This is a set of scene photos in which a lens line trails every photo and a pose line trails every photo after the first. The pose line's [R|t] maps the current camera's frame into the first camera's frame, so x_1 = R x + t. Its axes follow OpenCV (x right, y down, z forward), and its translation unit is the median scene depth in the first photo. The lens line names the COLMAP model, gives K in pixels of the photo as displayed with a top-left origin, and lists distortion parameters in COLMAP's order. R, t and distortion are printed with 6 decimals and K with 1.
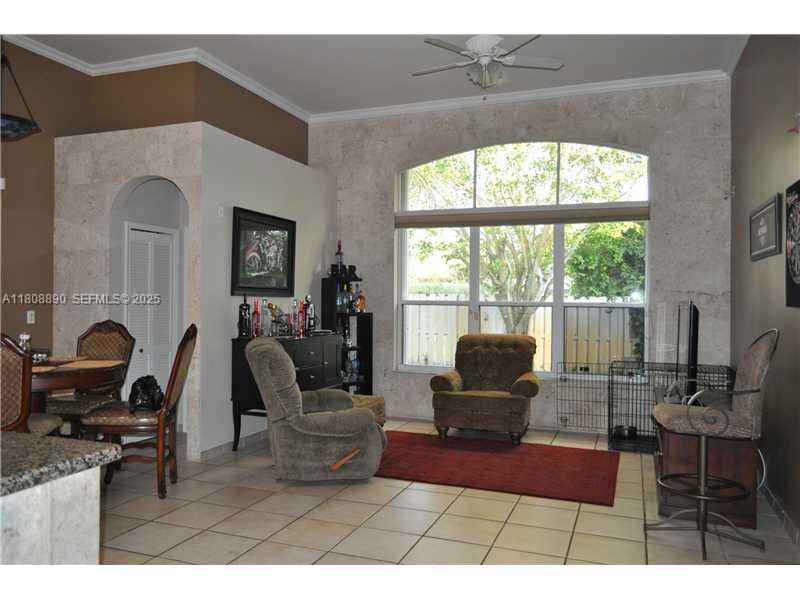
lens RADIAL K [[609.0, 0, 400.0], [0, 609.0, 300.0], [0, 0, 1]] dist [-0.000689, 0.000707]
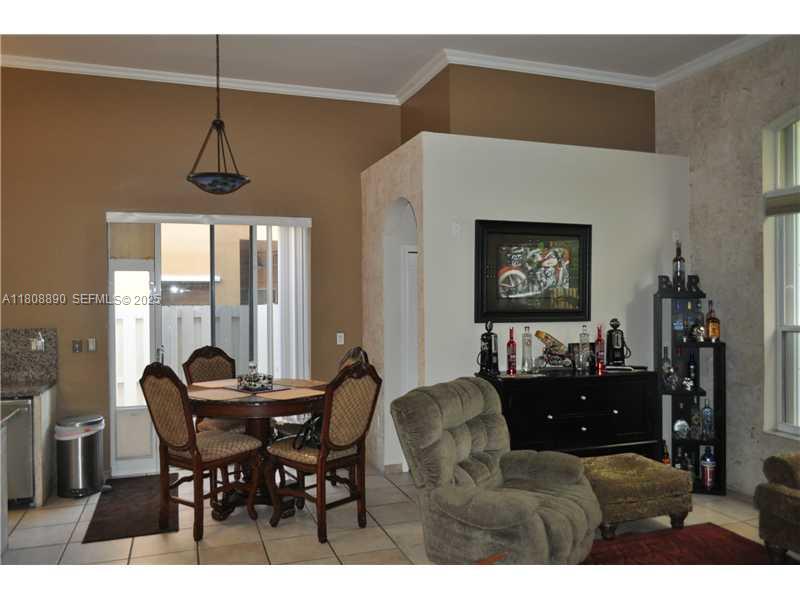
lens RADIAL K [[630.0, 0, 400.0], [0, 630.0, 300.0], [0, 0, 1]] dist [-0.010391, 0.001084]
pose [[0.644451, -0.009529, -0.764586, 0.302565], [0.009892, 0.999943, -0.004124, -0.033075], [0.764582, -0.004906, 0.644508, 0.304327]]
